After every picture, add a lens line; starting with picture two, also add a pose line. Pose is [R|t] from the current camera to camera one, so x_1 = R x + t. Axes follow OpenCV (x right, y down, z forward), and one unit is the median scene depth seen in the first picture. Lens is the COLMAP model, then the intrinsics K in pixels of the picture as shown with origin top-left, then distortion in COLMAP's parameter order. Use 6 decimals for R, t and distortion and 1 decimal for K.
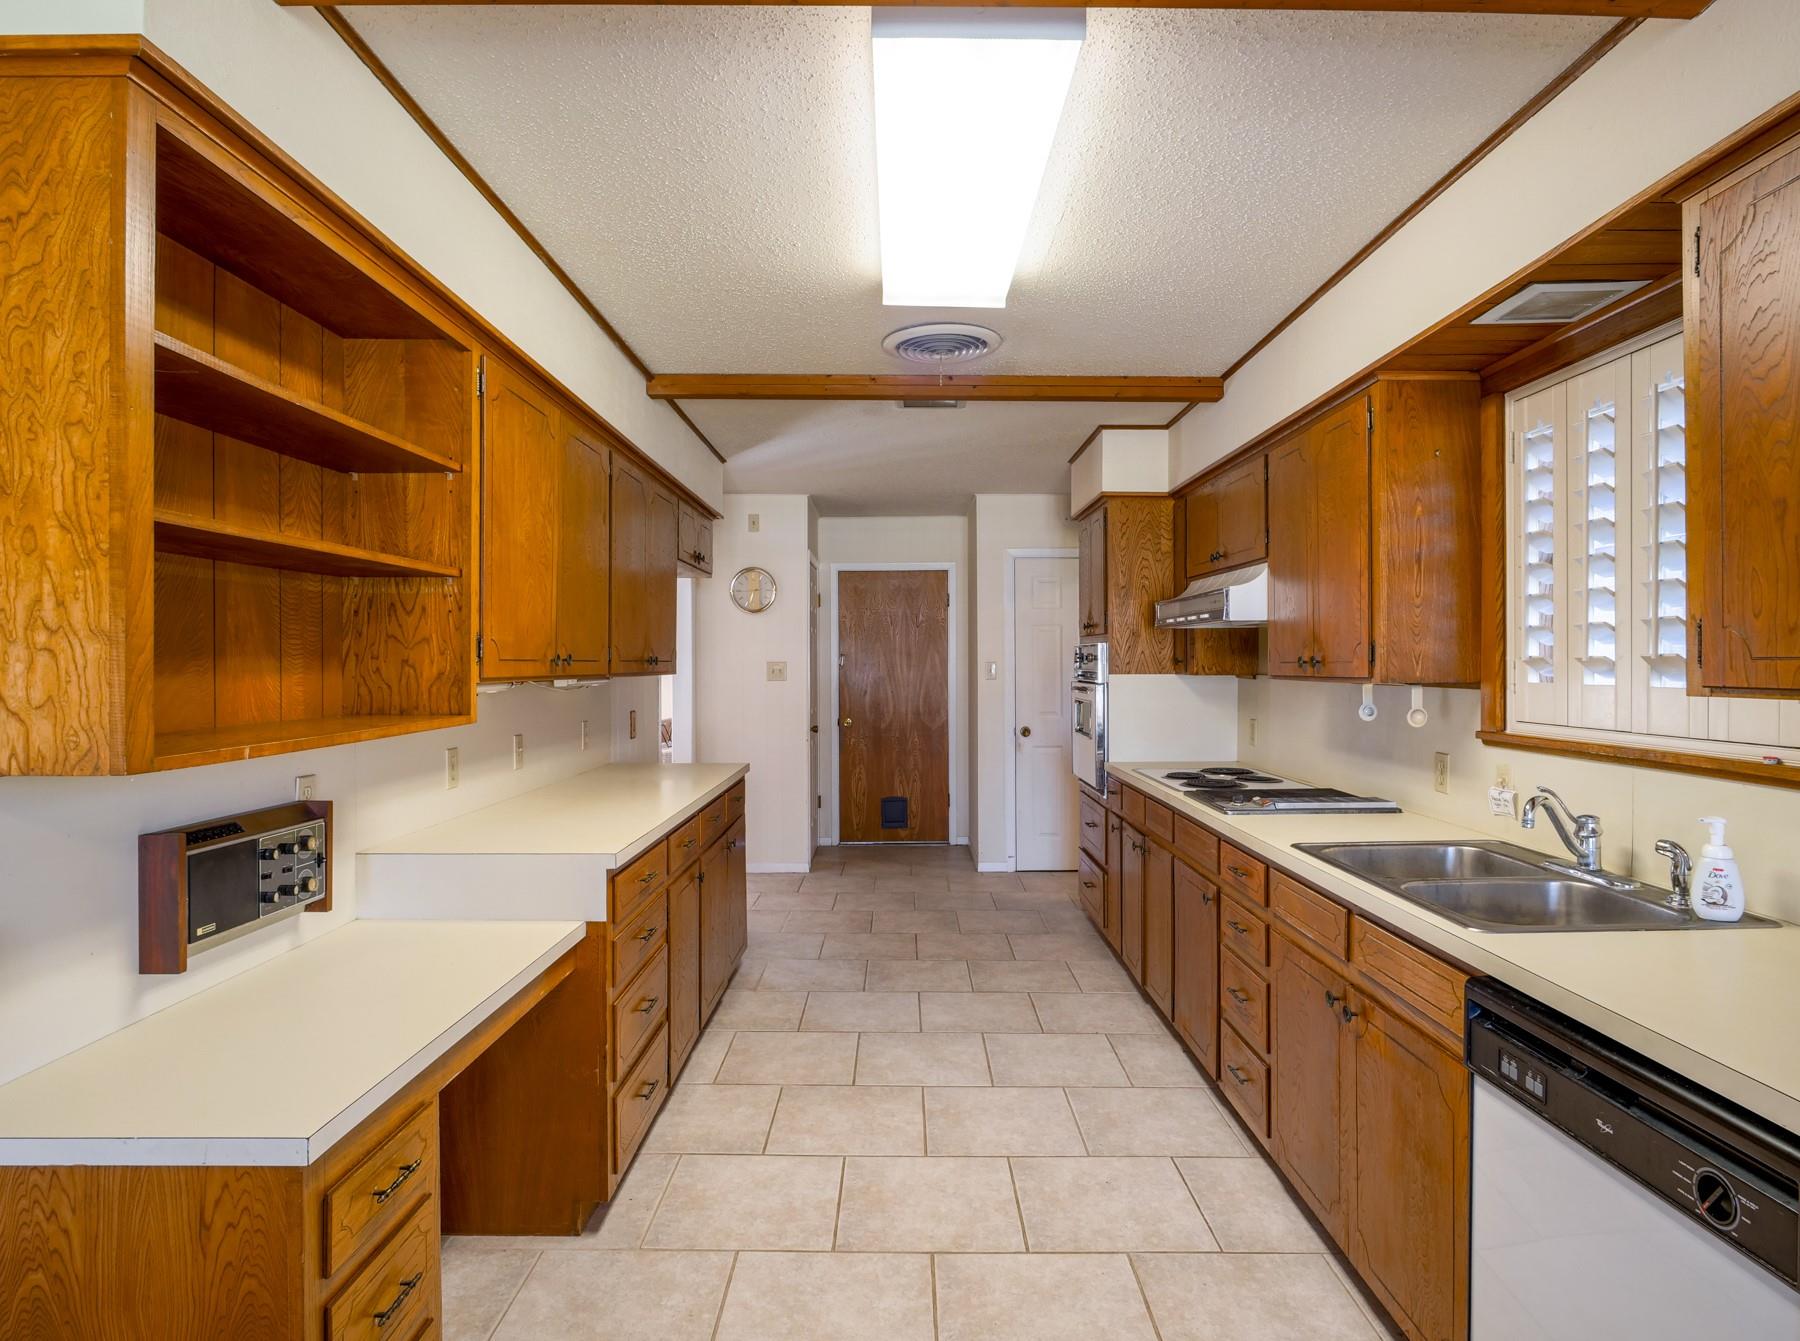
lens RADIAL K [[1003.3, 0, 906.0], [0, 1003.3, 668.6], [0, 0, 1]] dist [-0.004217, 0.000395]
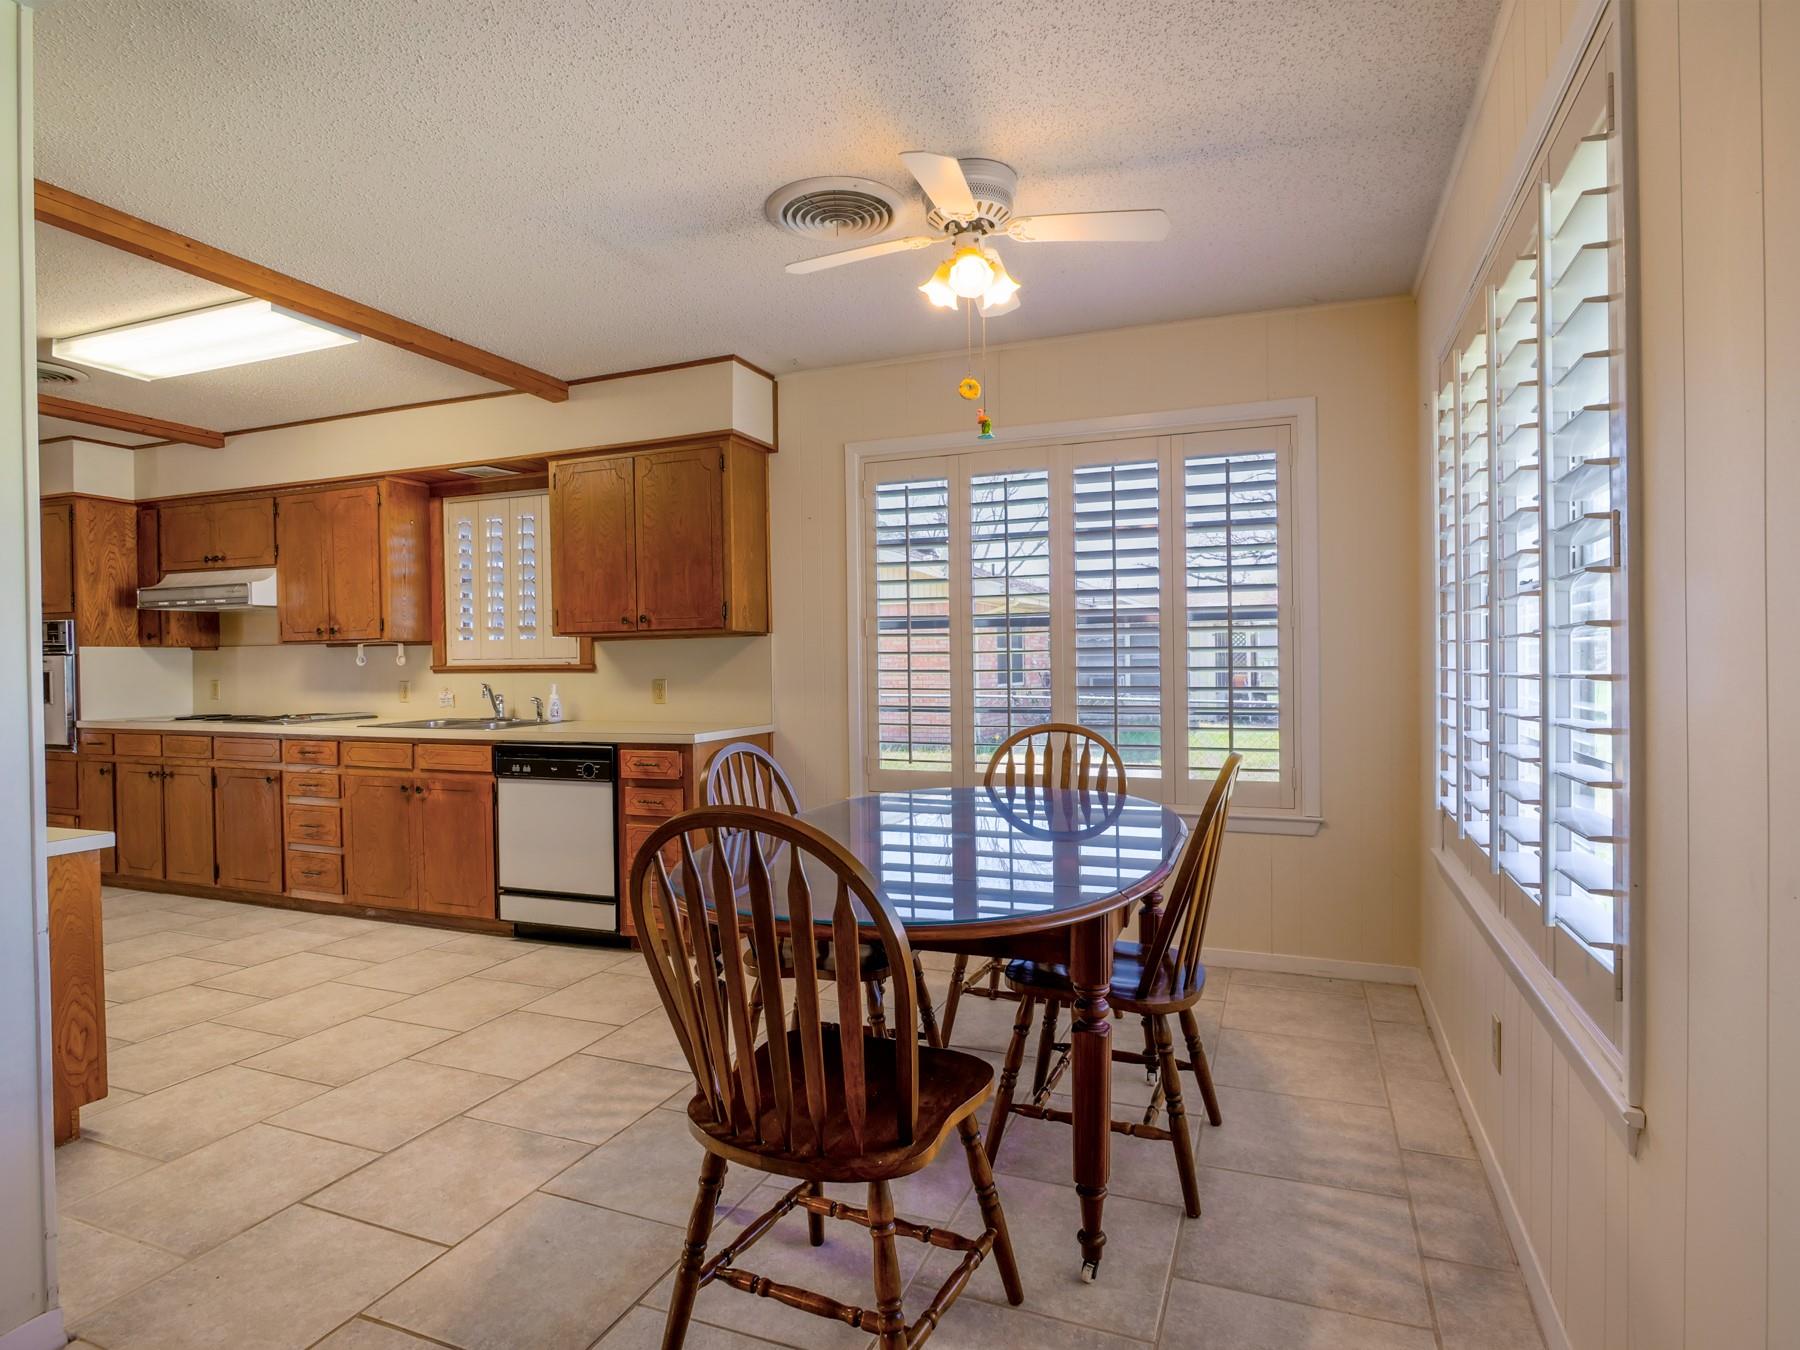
lens RADIAL K [[978.6, 0, 896.1], [0, 978.6, 675.2], [0, 0, 1]] dist [-0.006411, 0.002475]
pose [[0.386599, -0.020542, 0.922019, -0.678897], [0.017441, 0.999736, 0.014960, 0.054270], [-0.922083, 0.010297, 0.386855, -0.467434]]
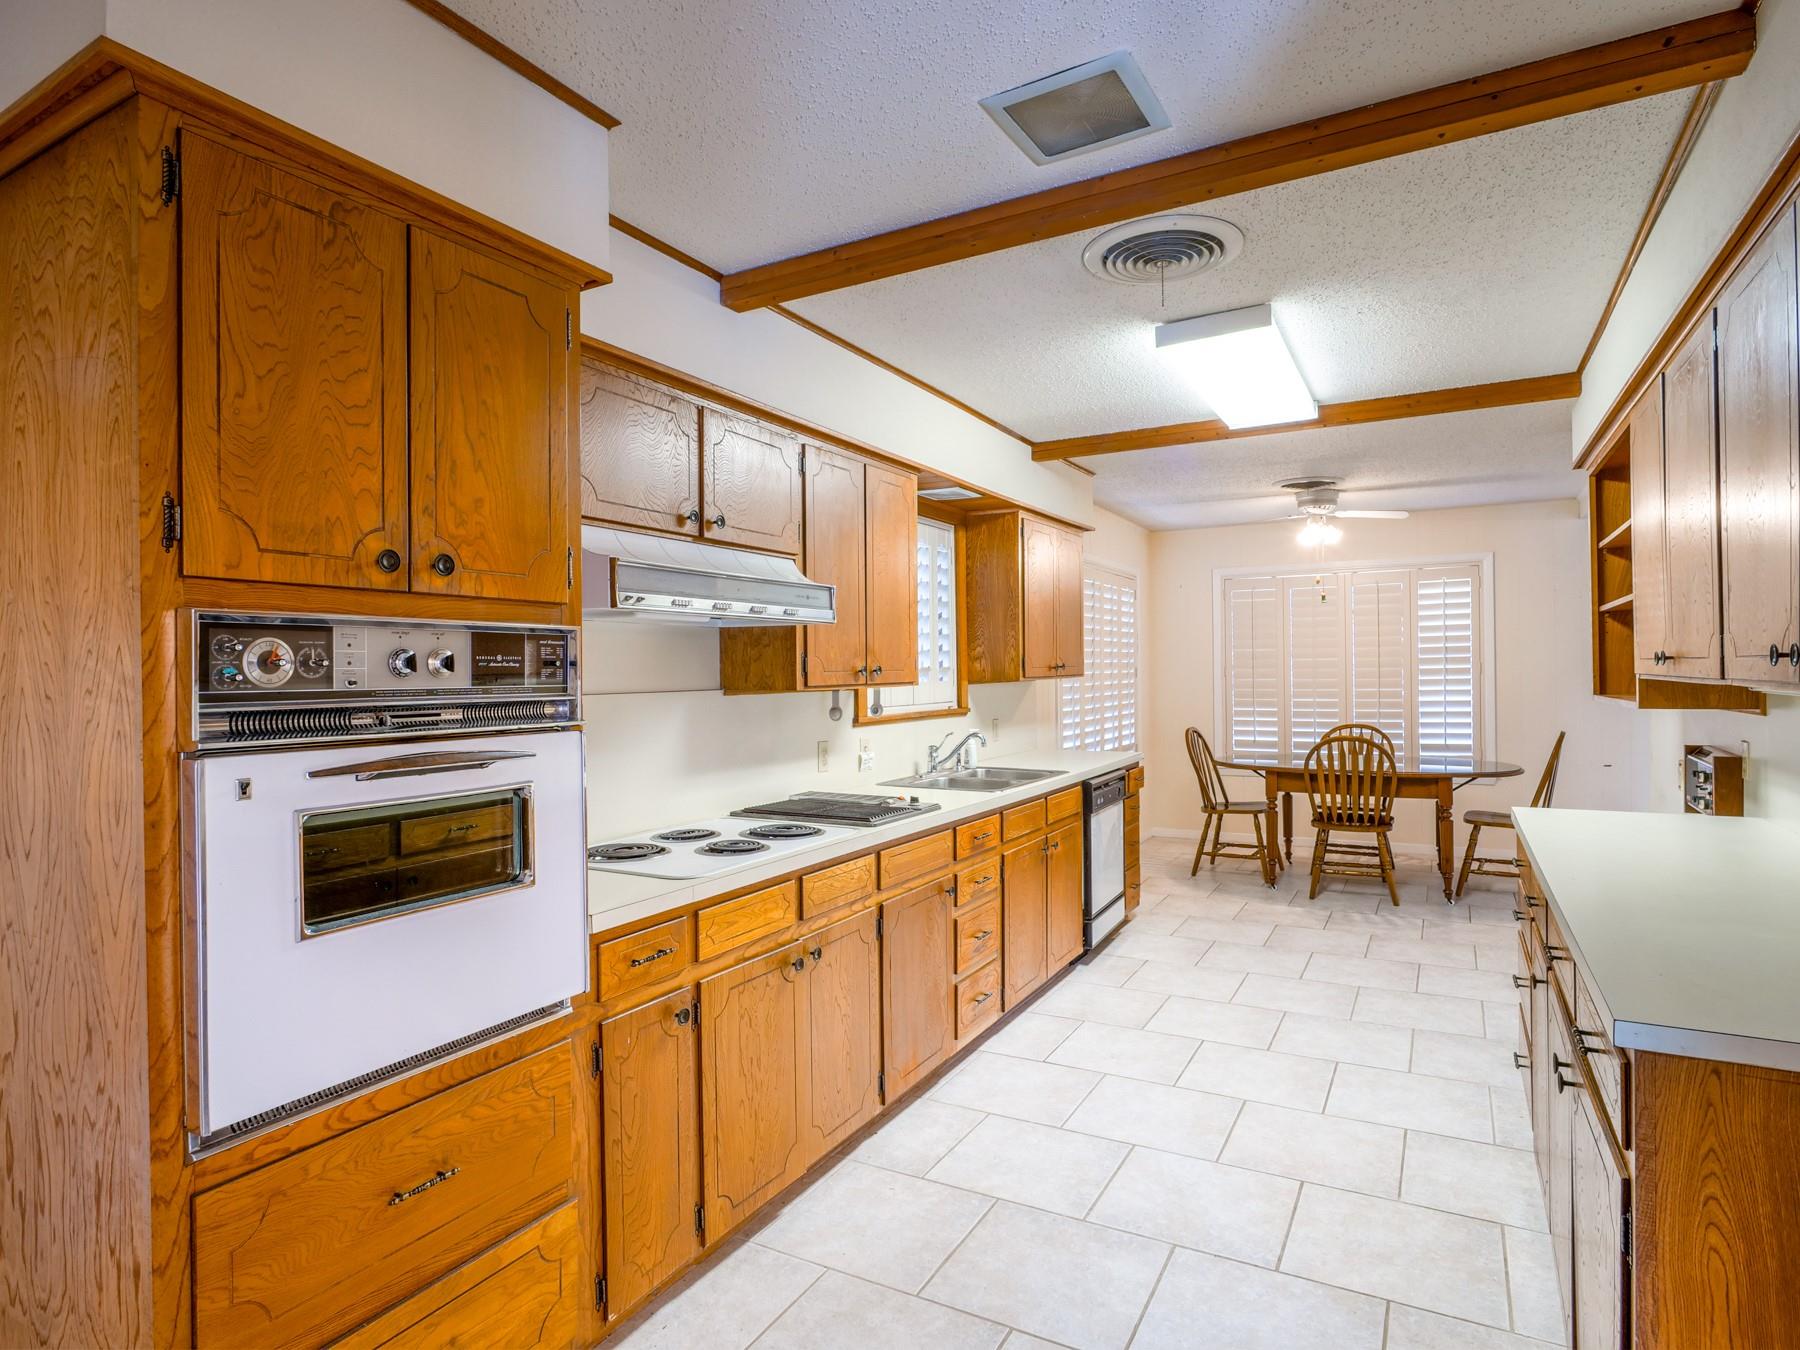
lens RADIAL K [[978.6, 0, 895.0], [0, 978.6, 670.3], [0, 0, 1]] dist [-0.006411, 0.002475]
pose [[-0.868512, 0.003793, 0.495653, -0.154682], [0.009381, 0.999917, 0.008785, -0.014620], [-0.495579, 0.012279, -0.868476, 1.790208]]
